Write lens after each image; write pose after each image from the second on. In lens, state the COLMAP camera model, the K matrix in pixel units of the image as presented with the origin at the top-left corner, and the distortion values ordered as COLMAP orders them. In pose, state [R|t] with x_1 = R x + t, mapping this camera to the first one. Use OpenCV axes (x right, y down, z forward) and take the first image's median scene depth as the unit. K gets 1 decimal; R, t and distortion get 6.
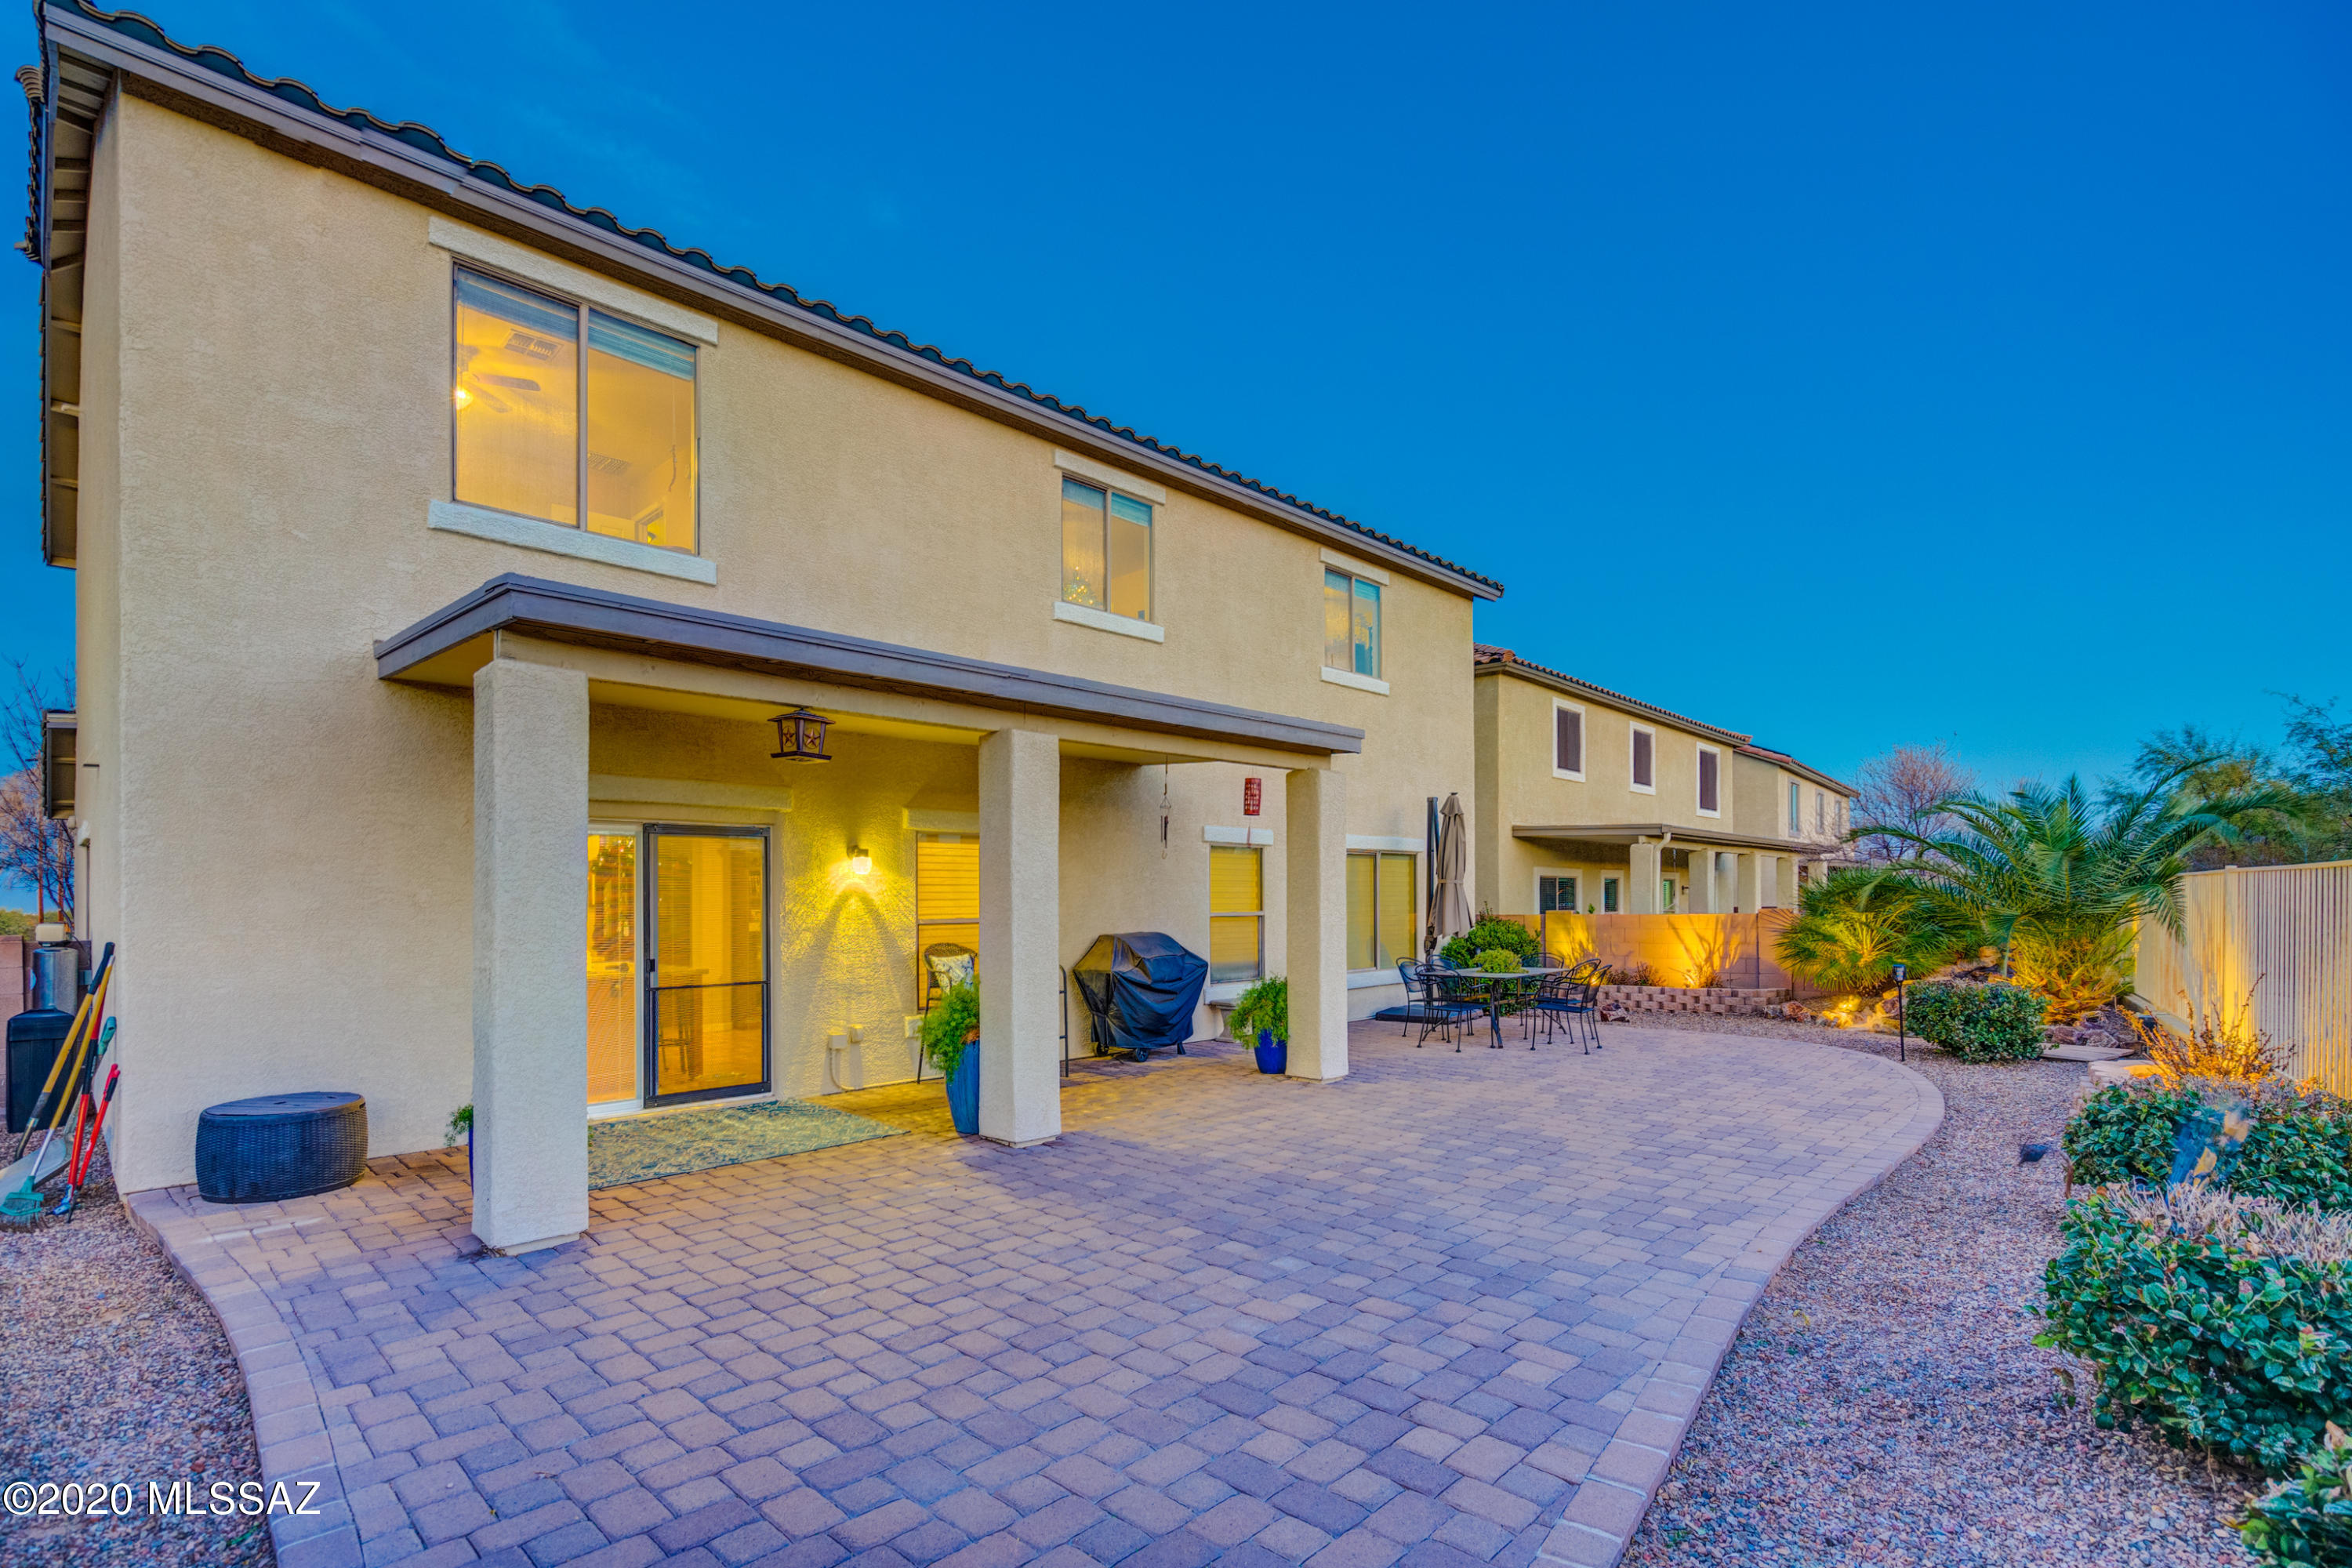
lens RADIAL K [[1124.8, 0, 1183.4], [0, 1124.8, 902.2], [0, 0, 1]] dist [0.002701, 0.000238]
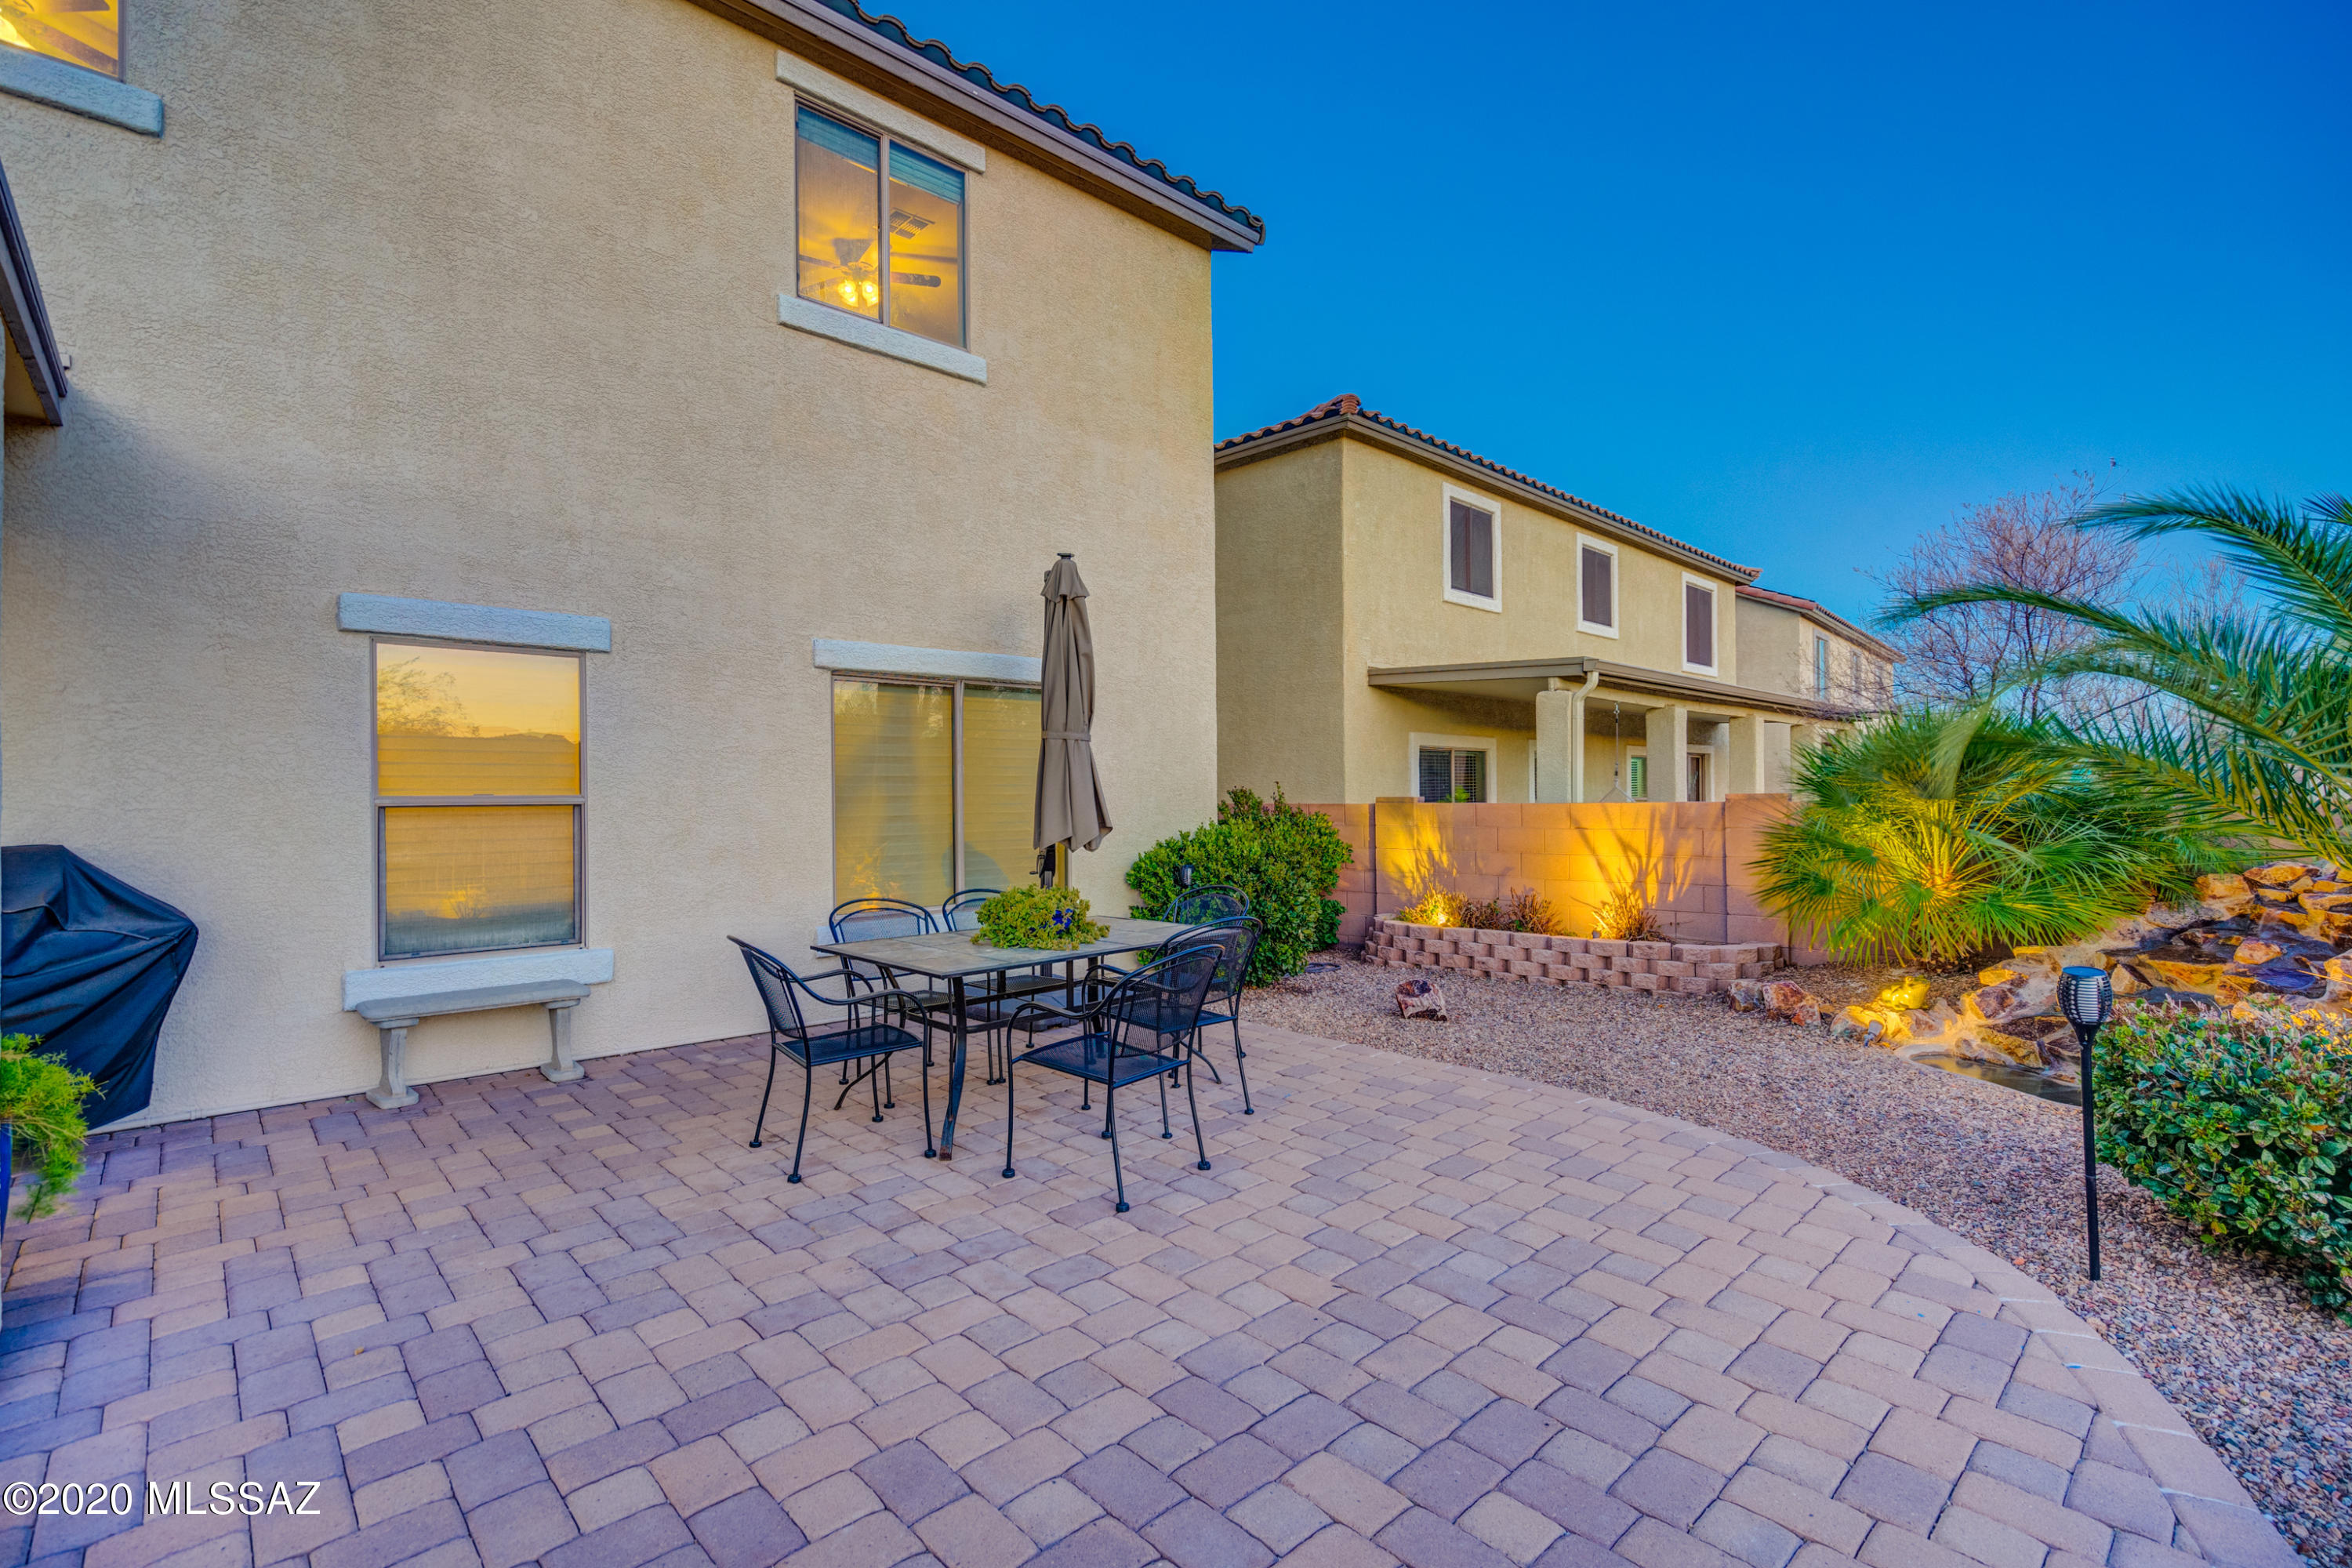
lens RADIAL K [[1064.4, 0, 1176.0], [0, 1064.4, 784.0], [0, 0, 1]] dist [-0.000431, -0.000084]
pose [[0.998398, 0.000878, -0.056568, 0.280484], [-0.001243, 0.999979, -0.006419, 0.005083], [0.056561, 0.006479, 0.998378, 0.482992]]
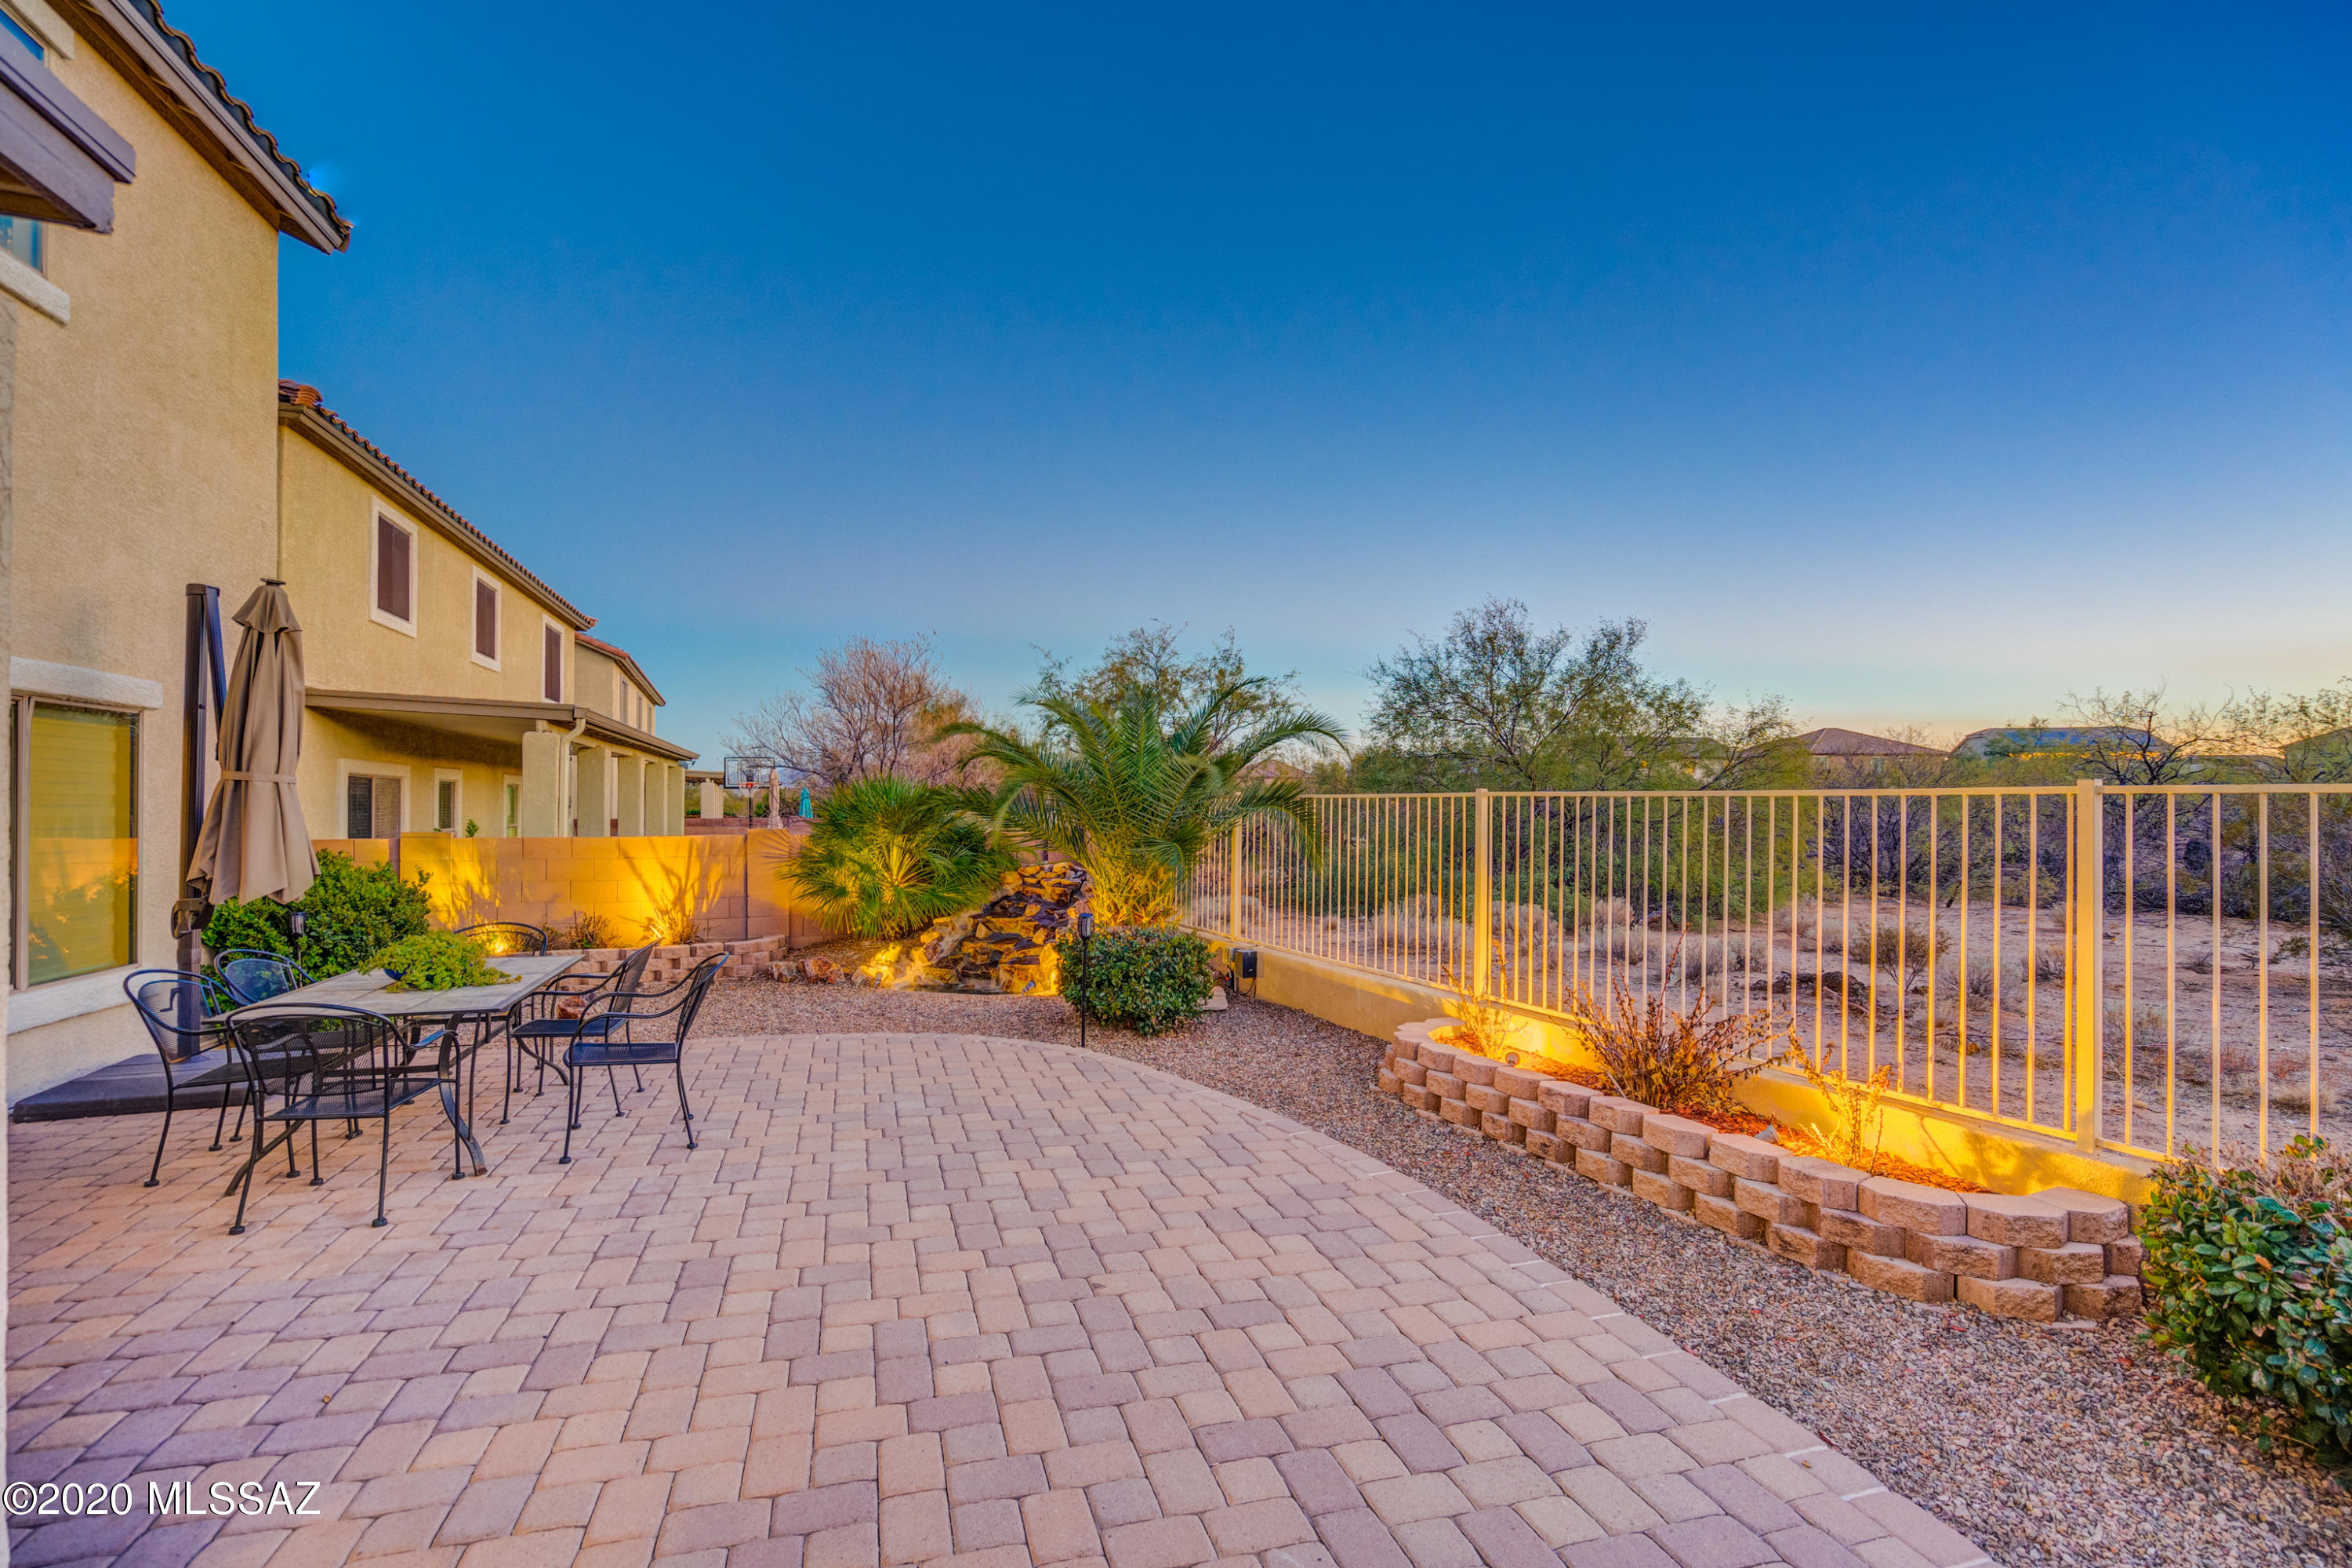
lens RADIAL K [[1055.5, 0, 1149.8], [0, 1055.5, 804.0], [0, 0, 1]] dist [-0.018056, 0.009542]
pose [[0.503183, 0.012343, 0.864092, 0.049905], [-0.008273, 0.999921, -0.009465, -0.006128], [-0.864140, -0.002385, 0.503246, 0.433699]]
